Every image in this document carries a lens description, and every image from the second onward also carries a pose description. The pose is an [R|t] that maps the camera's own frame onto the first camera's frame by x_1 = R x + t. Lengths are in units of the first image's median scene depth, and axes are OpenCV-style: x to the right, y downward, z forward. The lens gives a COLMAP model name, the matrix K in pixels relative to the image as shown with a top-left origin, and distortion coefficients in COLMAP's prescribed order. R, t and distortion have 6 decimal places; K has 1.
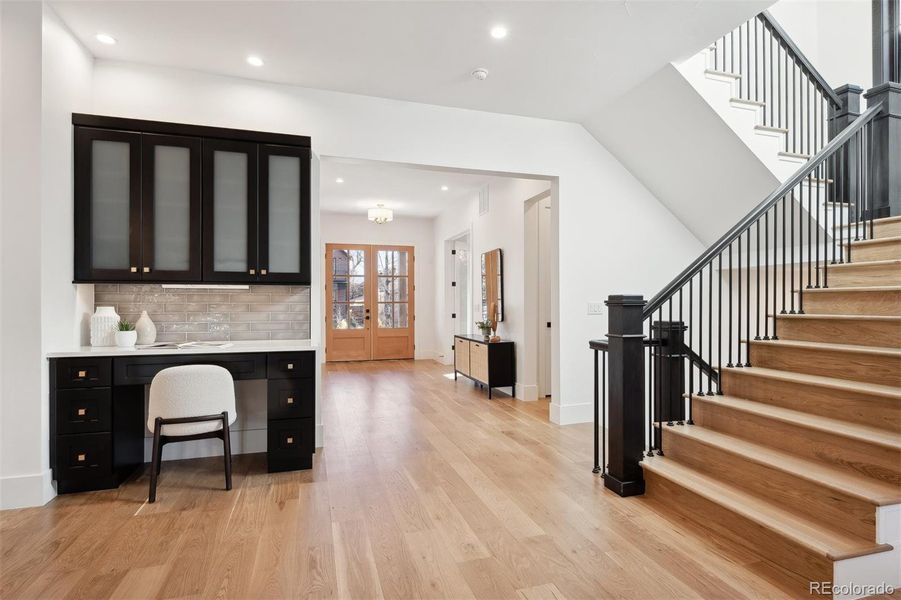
lens RADIAL K [[452.9, 0, 453.5], [0, 452.9, 304.9], [0, 0, 1]] dist [-0.002691, -0.000685]
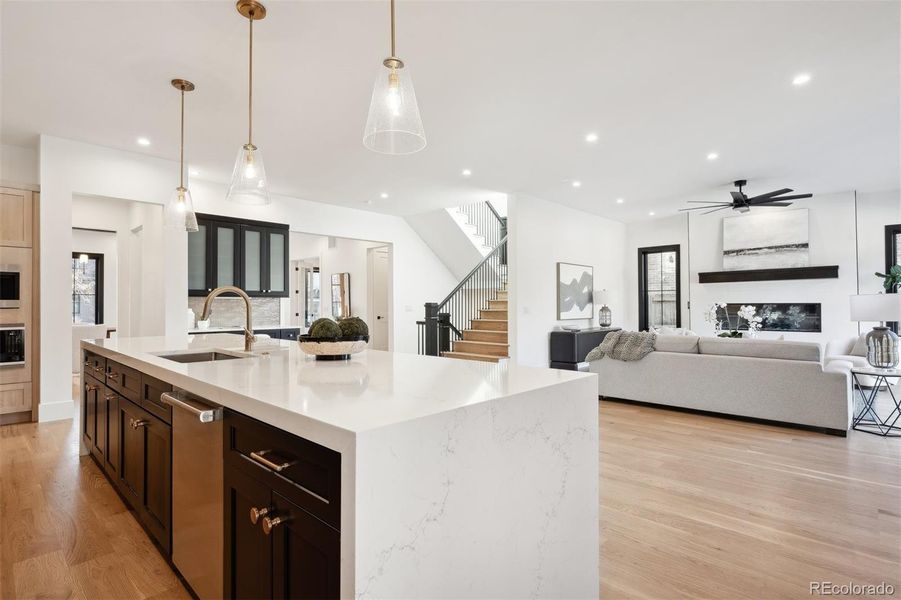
lens RADIAL K [[452.9, 0, 453.5], [0, 452.9, 304.9], [0, 0, 1]] dist [-0.002691, -0.000685]
pose [[0.872300, -0.001895, 0.488967, -0.718424], [0.003834, 0.999988, -0.002966, -0.000262], [-0.488955, 0.004462, 0.872297, -1.229686]]
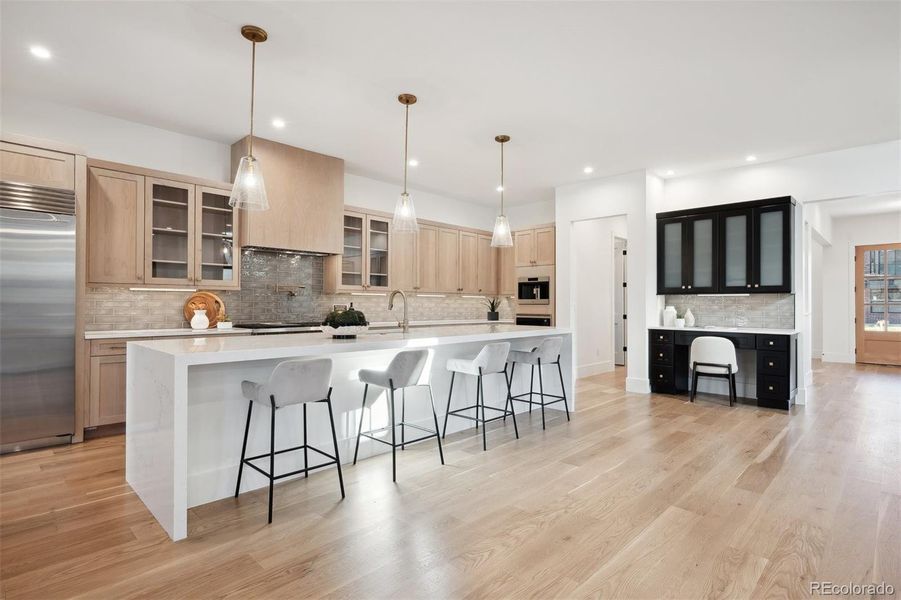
lens RADIAL K [[459.5, 0, 450.5], [0, 459.5, 300.0], [0, 0, 1]] dist [0.005417, 0.000792]
pose [[0.476739, -0.003765, -0.879037, 0.536921], [-0.005906, 0.999955, -0.007486, -0.002506], [0.879025, 0.008760, 0.476695, -0.797737]]
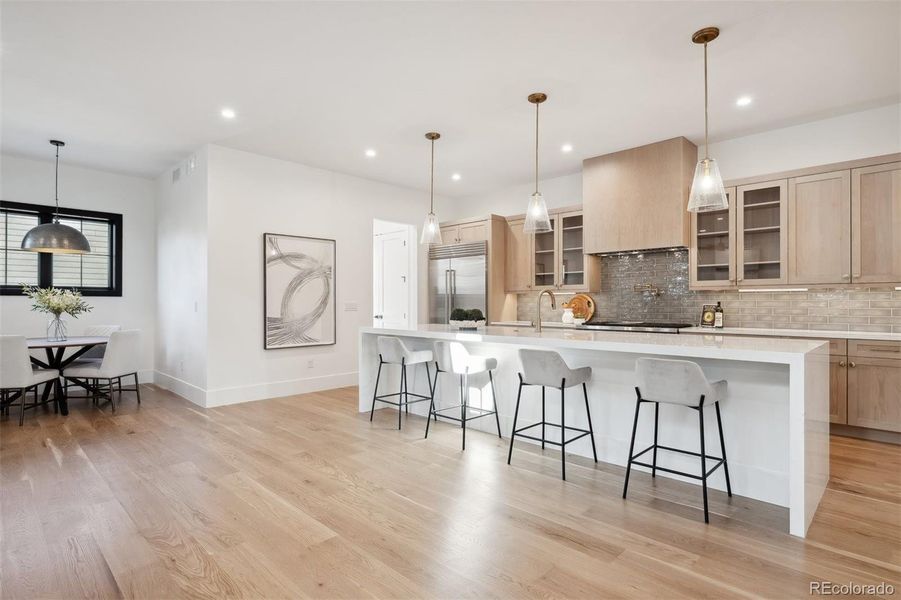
lens RADIAL K [[462.7, 0, 461.1], [0, 462.7, 303.7], [0, 0, 1]] dist [-0.018601, 0.000687]
pose [[-0.874244, 0.000708, -0.485486, 0.166877], [-0.000309, 0.999998, 0.002016, 0.000305], [0.485486, 0.001912, -0.874242, 0.700819]]
